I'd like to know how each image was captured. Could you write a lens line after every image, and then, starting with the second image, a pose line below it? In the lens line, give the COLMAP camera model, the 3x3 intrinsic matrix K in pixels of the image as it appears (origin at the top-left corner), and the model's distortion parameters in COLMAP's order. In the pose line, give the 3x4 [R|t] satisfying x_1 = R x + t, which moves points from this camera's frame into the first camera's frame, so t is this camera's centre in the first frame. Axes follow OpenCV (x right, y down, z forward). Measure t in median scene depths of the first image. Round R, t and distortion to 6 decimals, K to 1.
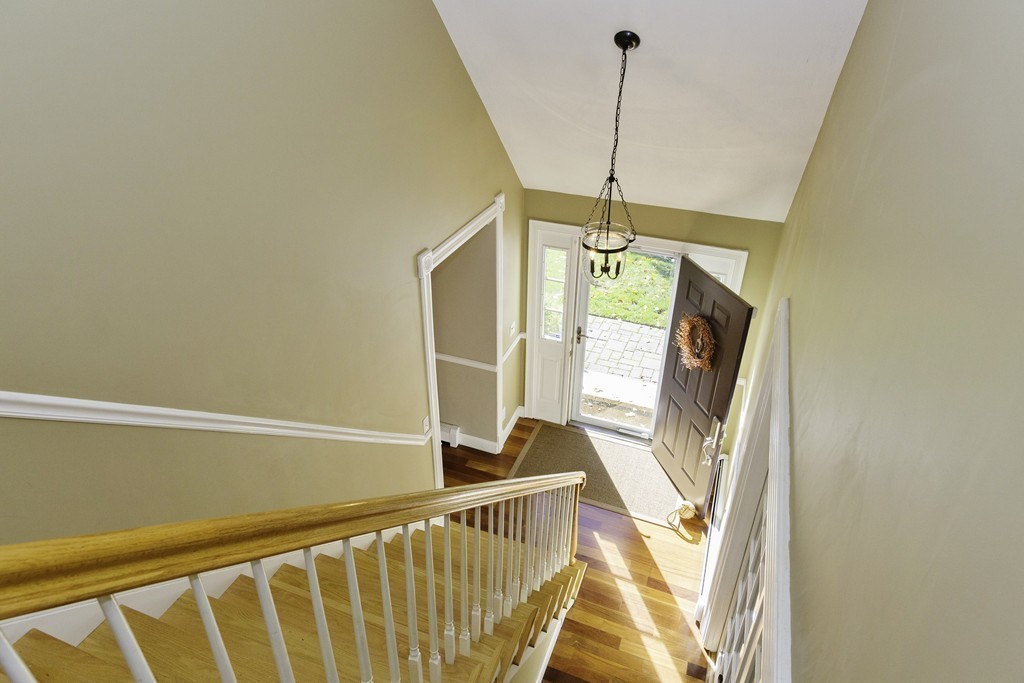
lens RADIAL K [[609.7, 0, 512.0], [0, 609.7, 341.5], [0, 0, 1]] dist [0.000260, 0.000047]
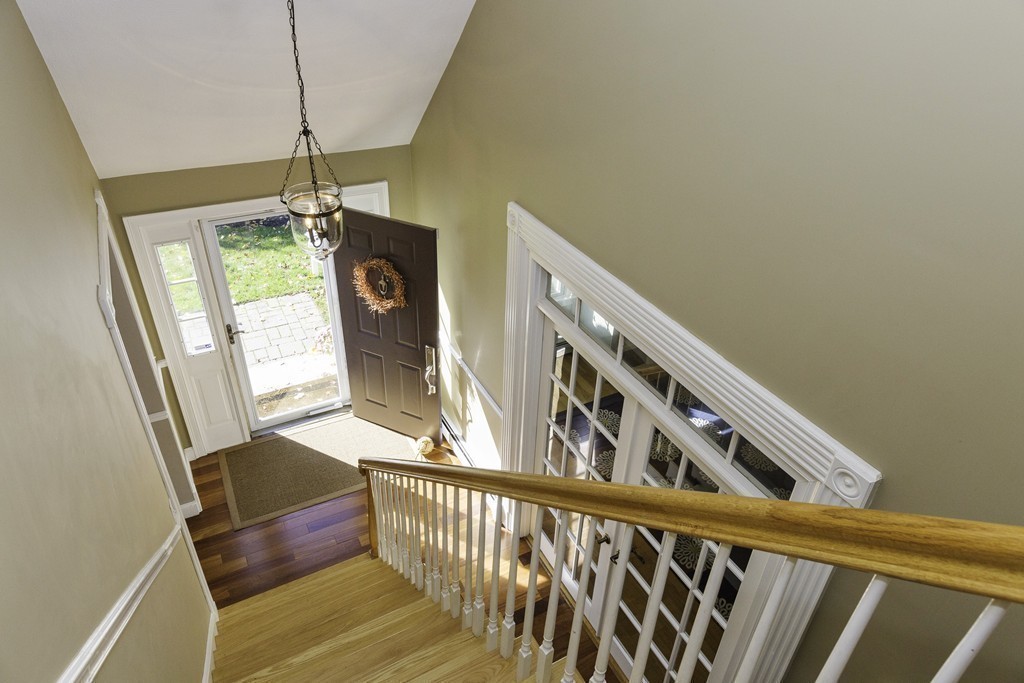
lens RADIAL K [[655.1, 0, 515.3], [0, 655.1, 338.9], [0, 0, 1]] dist [0.004922, 0.001057]
pose [[0.650782, -0.411550, 0.638051, -0.228651], [0.367887, 0.906038, 0.209178, -0.052638], [-0.664186, 0.098601, 0.741037, 0.082421]]
